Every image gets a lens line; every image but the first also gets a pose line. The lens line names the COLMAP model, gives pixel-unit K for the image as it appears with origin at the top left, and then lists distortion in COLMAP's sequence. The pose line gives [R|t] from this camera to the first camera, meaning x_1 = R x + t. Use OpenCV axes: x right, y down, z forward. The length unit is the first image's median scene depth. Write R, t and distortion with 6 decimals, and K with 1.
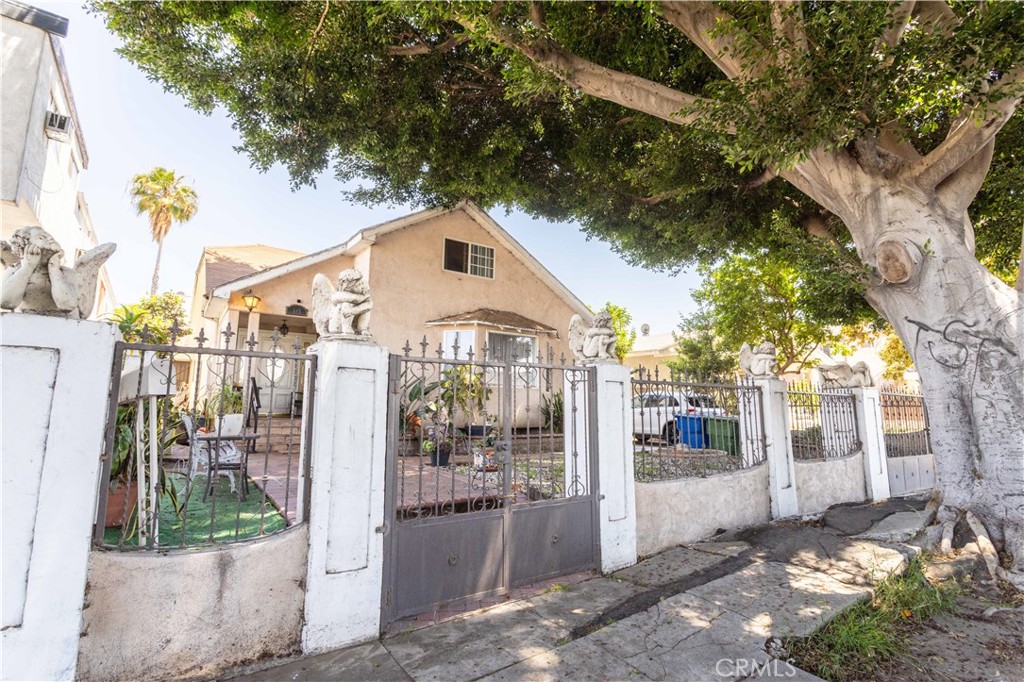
lens RADIAL K [[511.7, 0, 511.6], [0, 511.7, 325.5], [0, 0, 1]] dist [-0.001243, 0.001595]
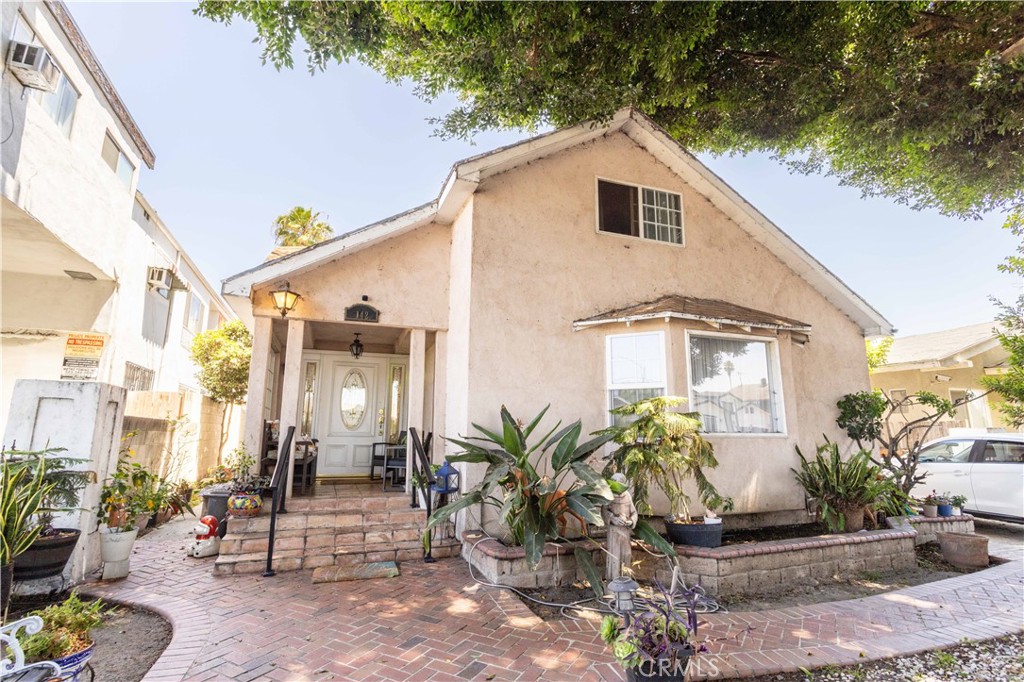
lens RADIAL K [[511.7, 0, 511.6], [0, 511.7, 325.5], [0, 0, 1]] dist [-0.001243, 0.001595]
pose [[0.965287, -0.060551, -0.254076, -0.088069], [0.047891, 0.997297, -0.055729, 0.024994], [0.256764, 0.041627, 0.965577, 0.424312]]
